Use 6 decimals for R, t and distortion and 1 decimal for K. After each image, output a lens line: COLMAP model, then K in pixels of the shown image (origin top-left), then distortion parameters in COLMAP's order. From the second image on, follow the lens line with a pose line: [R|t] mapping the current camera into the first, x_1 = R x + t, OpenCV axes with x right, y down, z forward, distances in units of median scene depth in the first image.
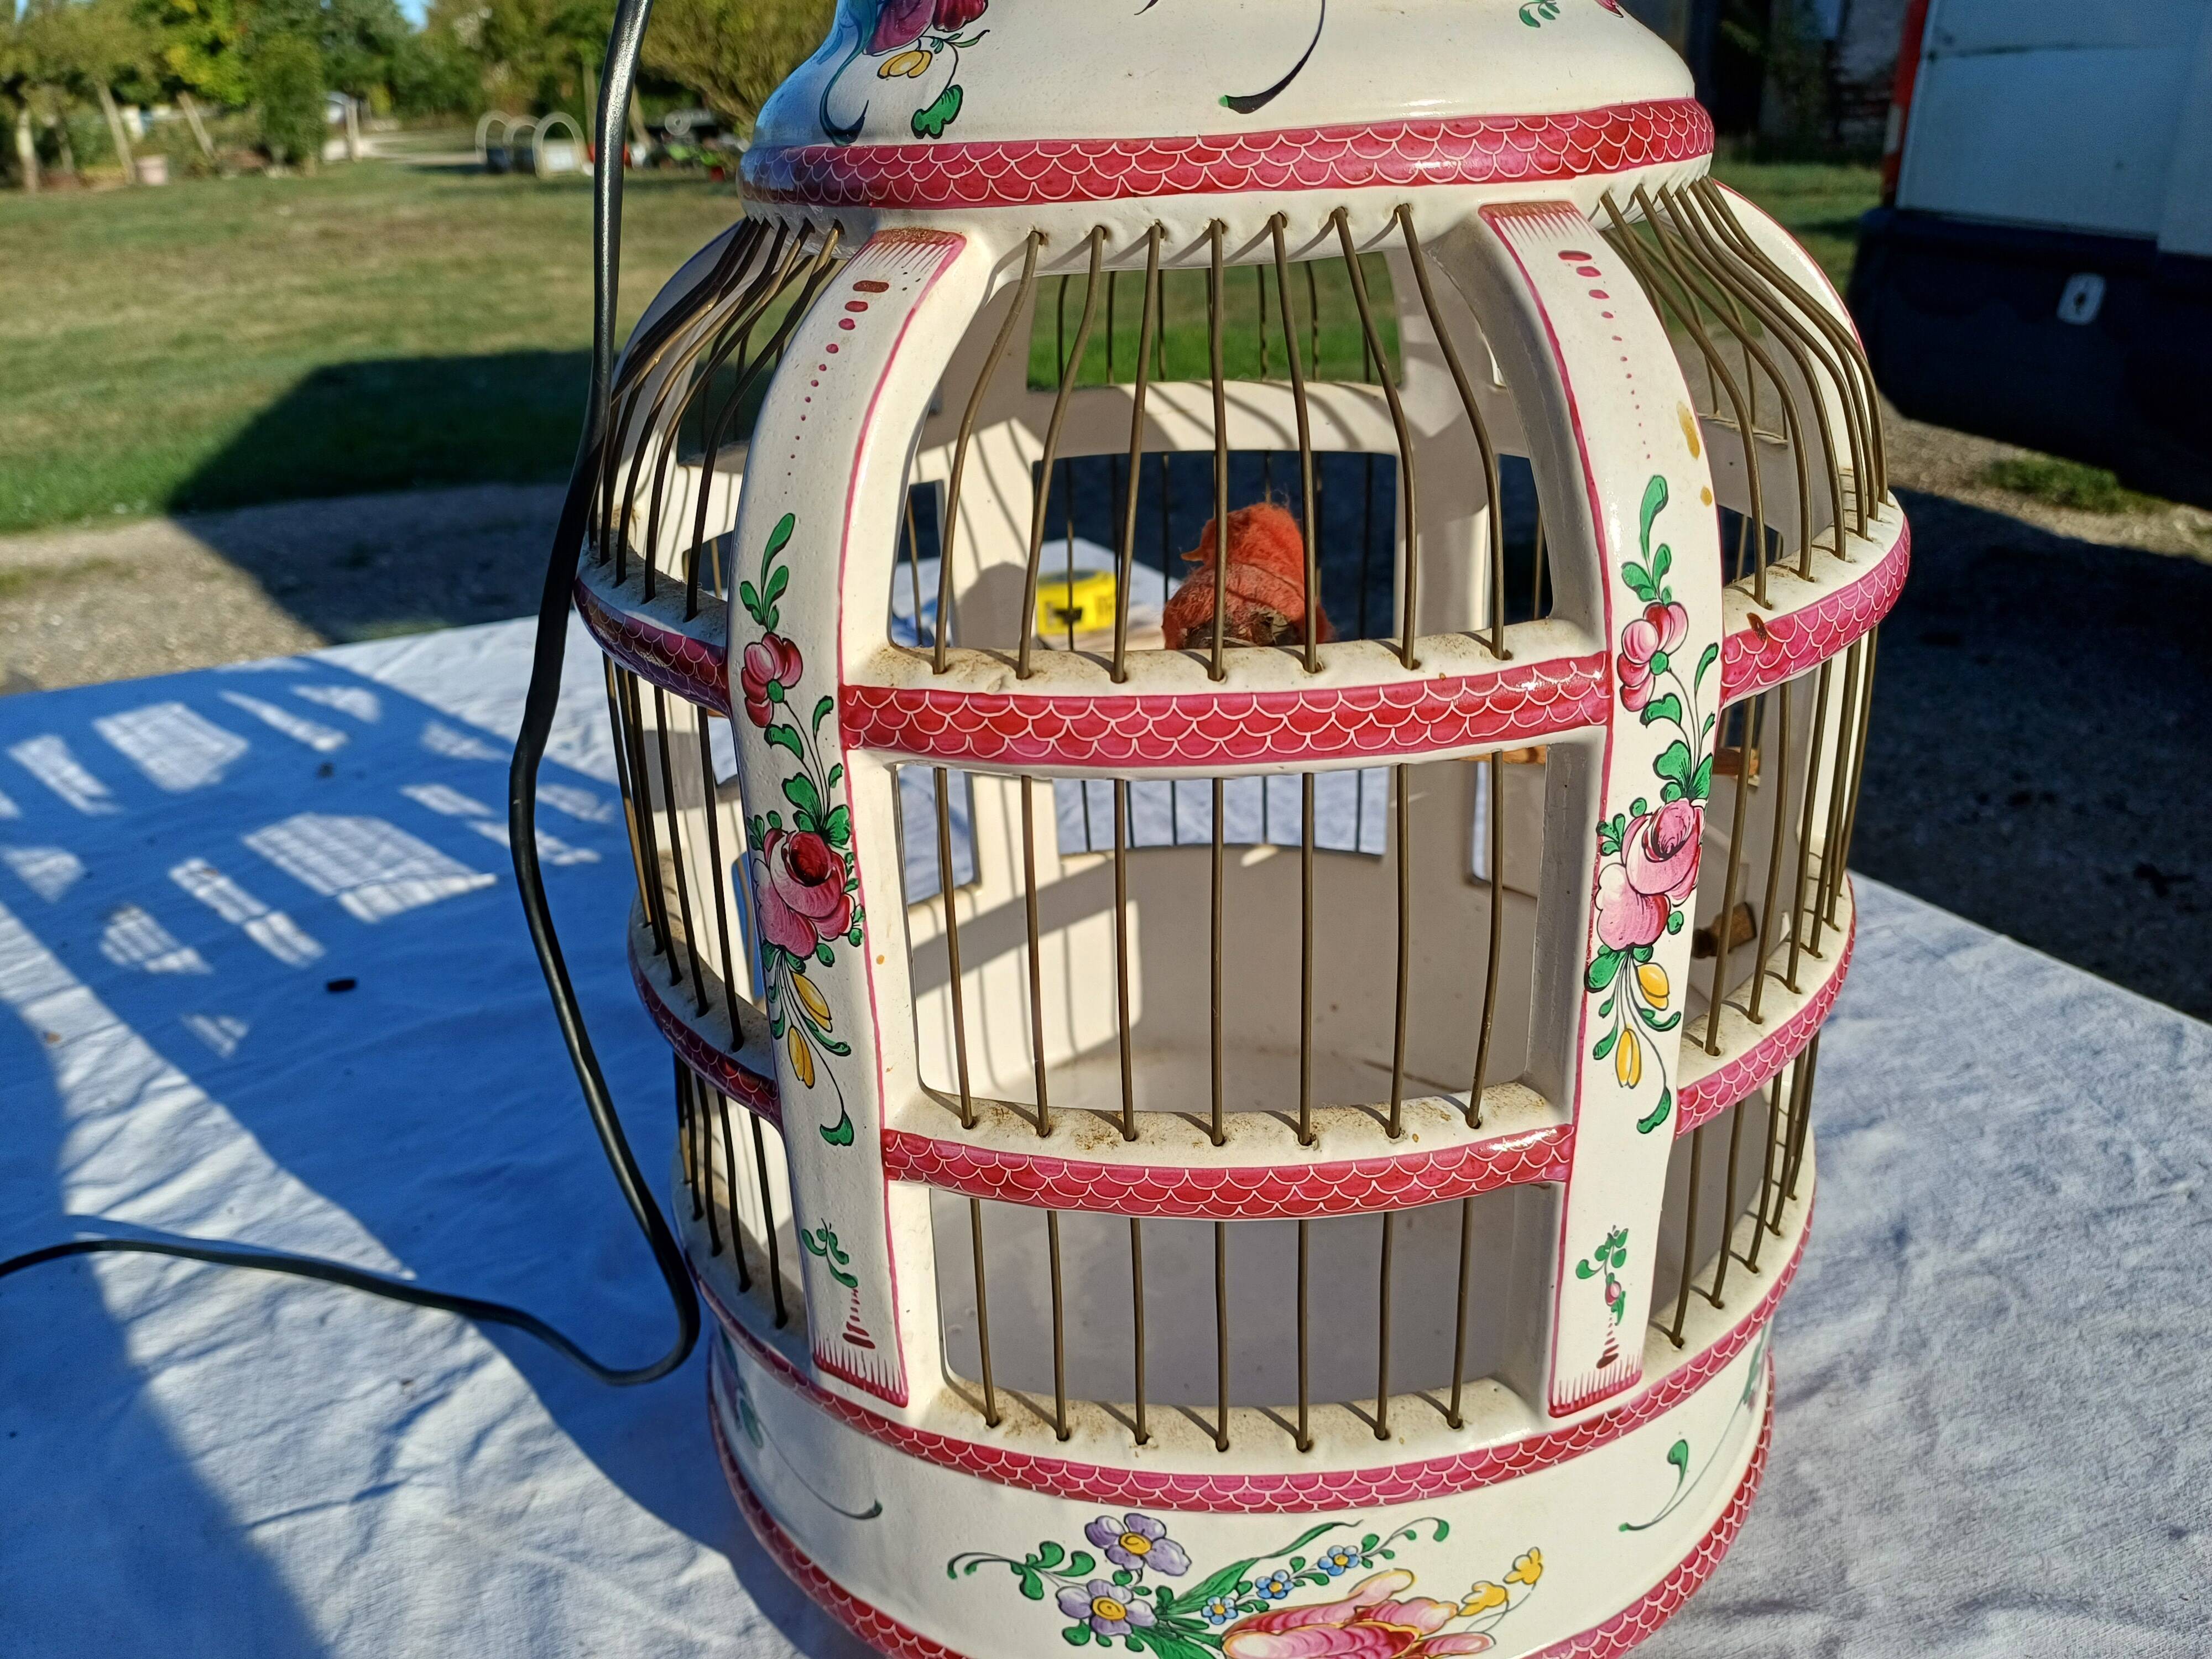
lens RADIAL K [[1698.6, 0, 1060.4], [0, 1698.6, 767.9], [0, 0, 1]] dist [0.021304, -0.000826]
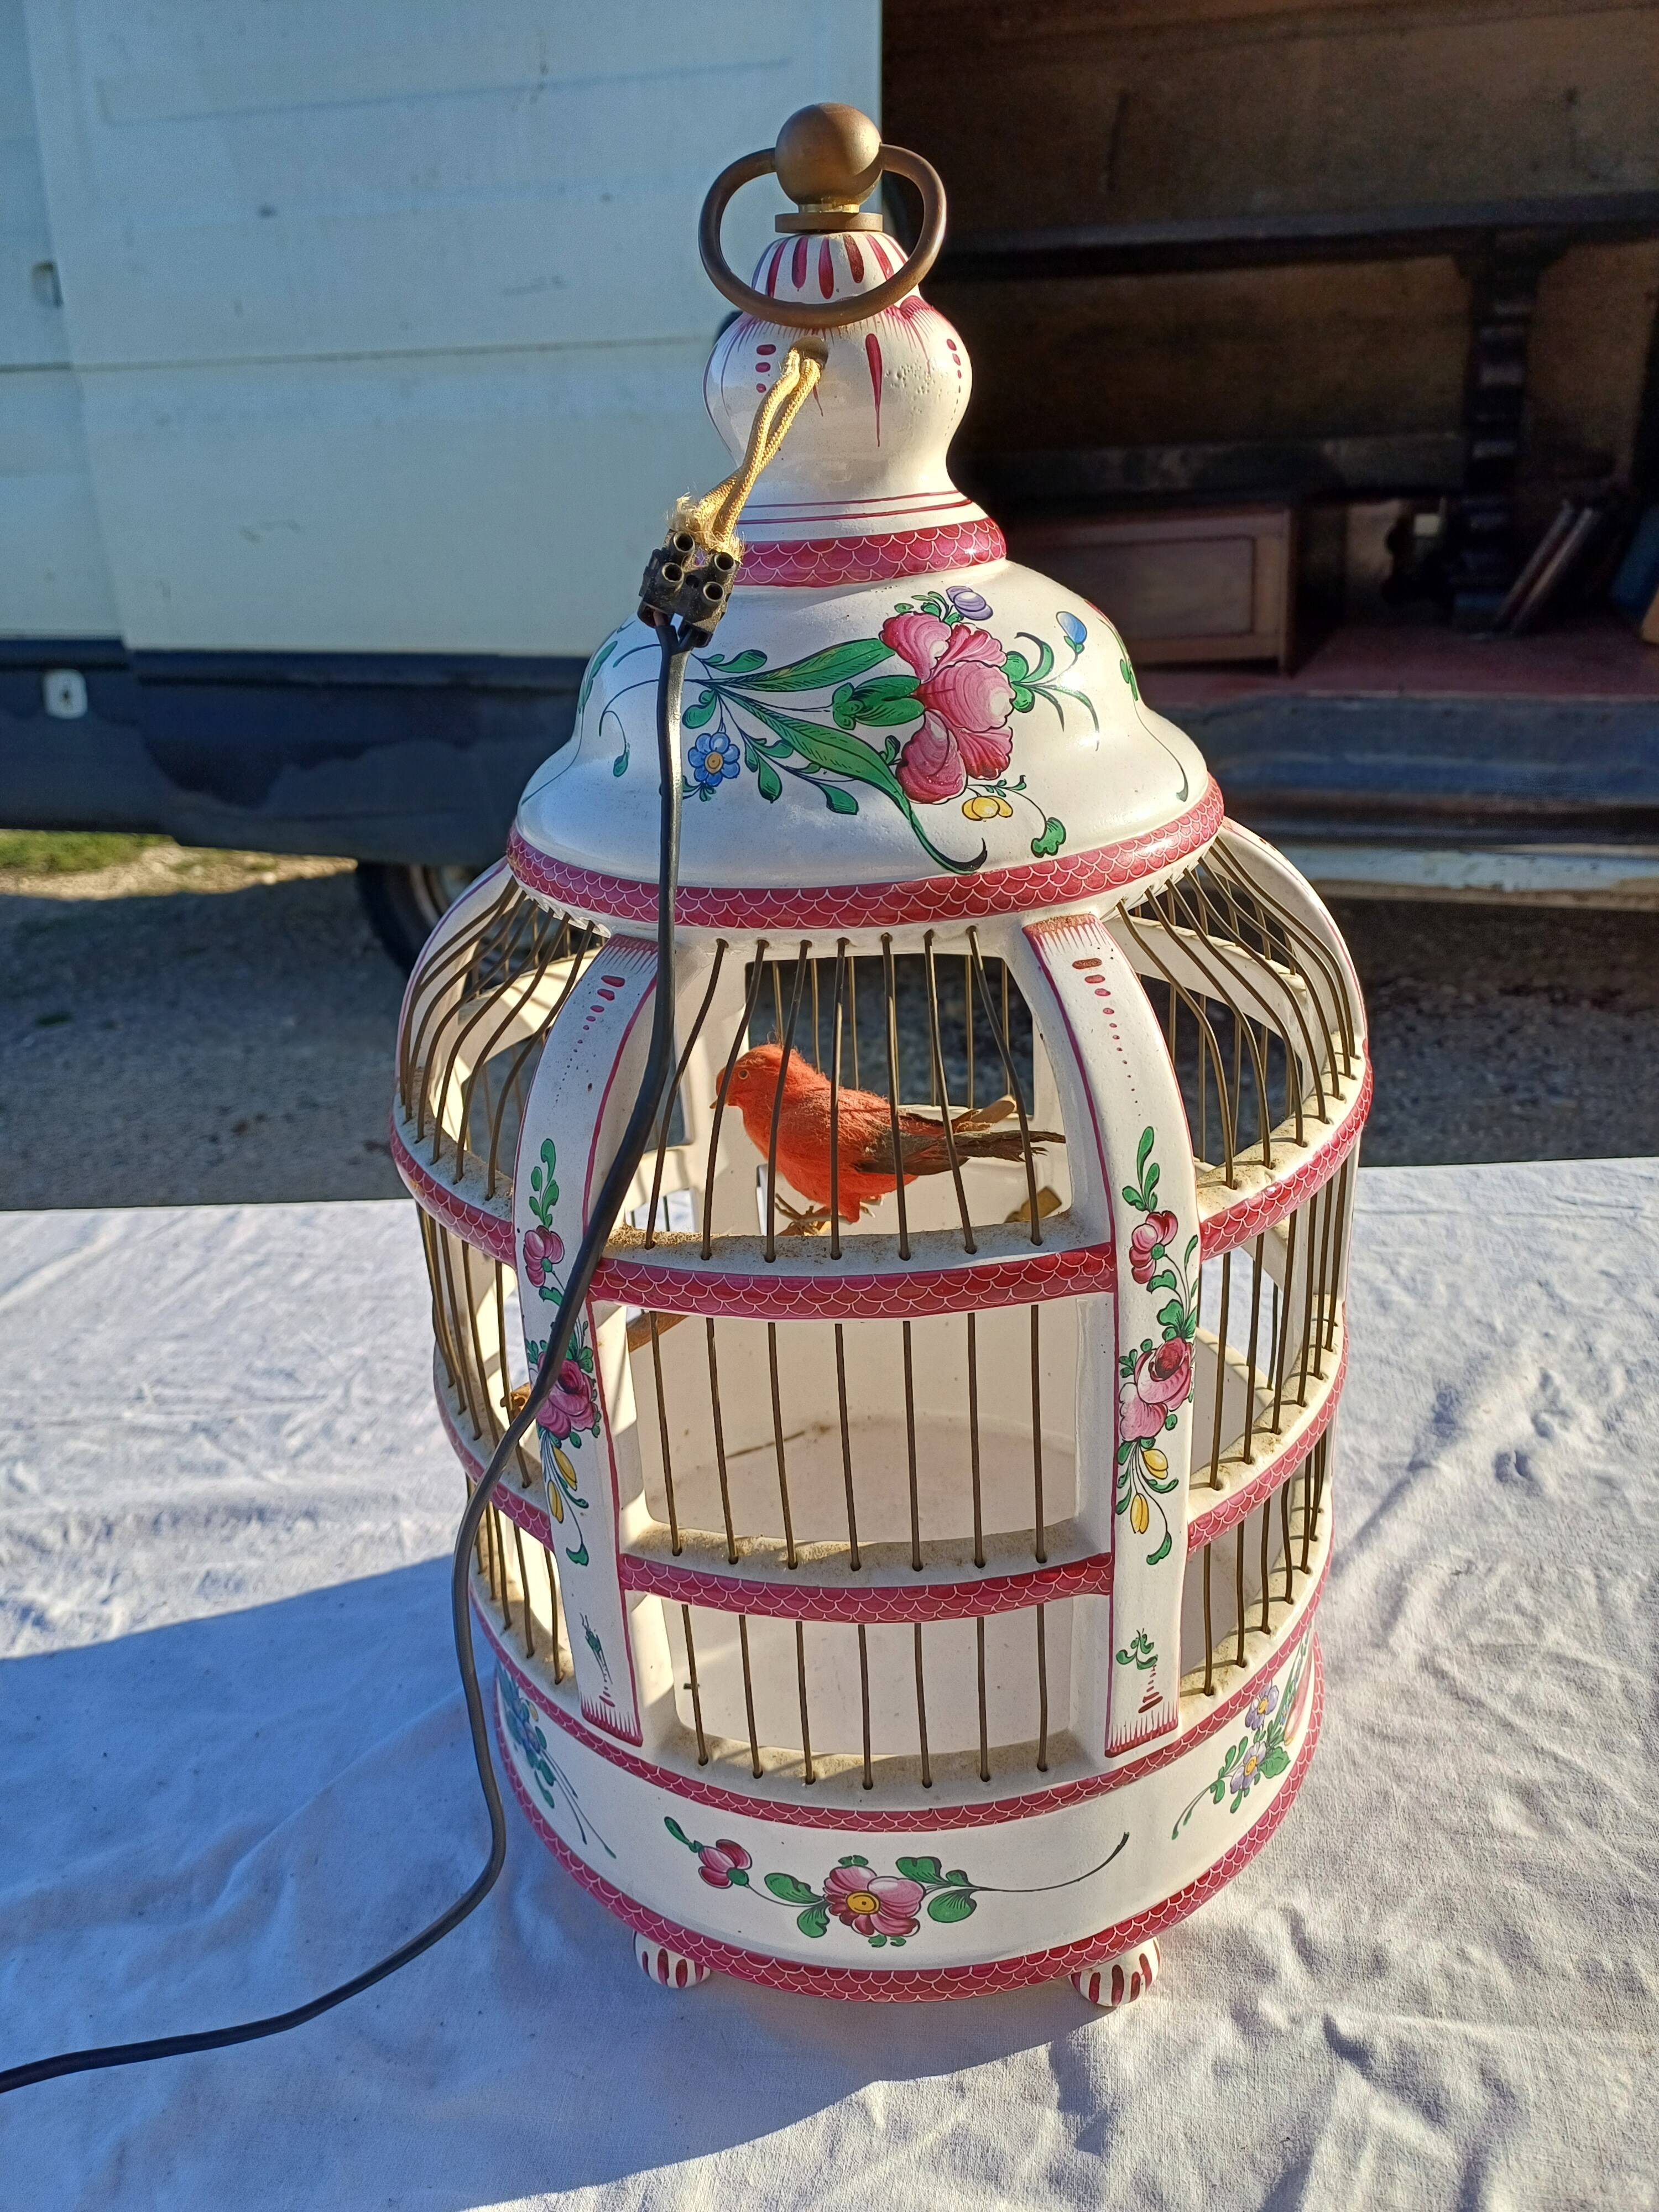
lens RADIAL K [[1718.1, 0, 841.9], [0, 1718.1, 1036.7], [0, 0, 1]] dist [0.069012, -0.118446]
pose [[0.486594, -0.308228, 0.817448, -0.641018], [0.348345, 0.926547, 0.142009, -0.229400], [-0.801175, 0.215653, 0.558222, 0.176818]]
